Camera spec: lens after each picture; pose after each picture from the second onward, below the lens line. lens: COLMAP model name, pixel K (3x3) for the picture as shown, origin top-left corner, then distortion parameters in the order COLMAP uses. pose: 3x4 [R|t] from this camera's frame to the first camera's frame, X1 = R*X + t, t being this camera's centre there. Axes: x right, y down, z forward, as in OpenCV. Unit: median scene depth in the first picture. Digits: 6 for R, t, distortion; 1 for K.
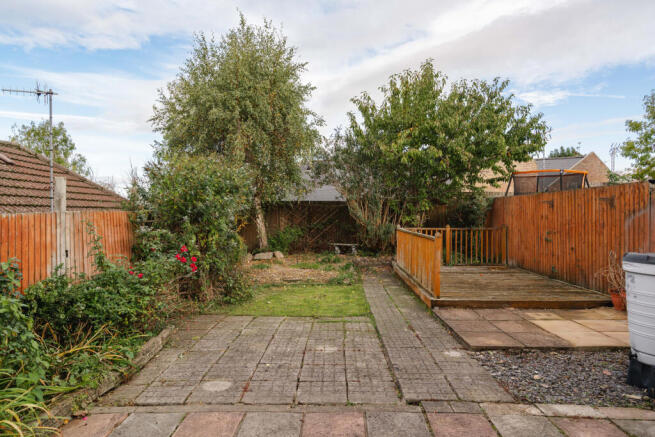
lens RADIAL K [[429.3, 0, 327.5], [0, 429.3, 218.5], [0, 0, 1]] dist [0.001702, 0.001418]
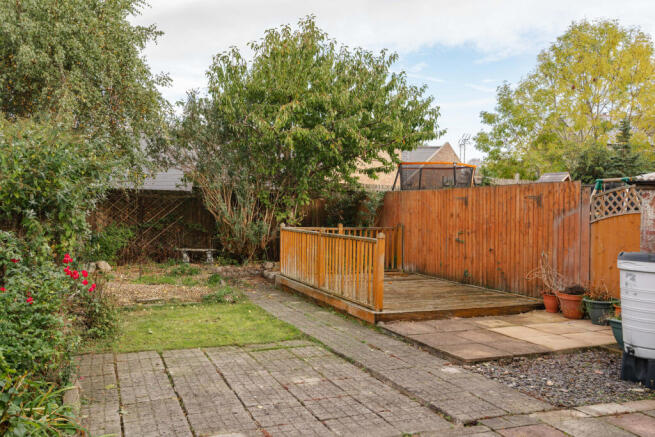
lens RADIAL K [[573.1, 0, 327.5], [0, 573.1, 218.5], [0, 0, 1]] dist [0.000425, 0.003586]
pose [[0.919567, 0.006254, 0.392883, -0.166377], [-0.008965, 0.999947, 0.005066, -0.000314], [-0.392830, -0.008181, 0.919575, 0.007070]]
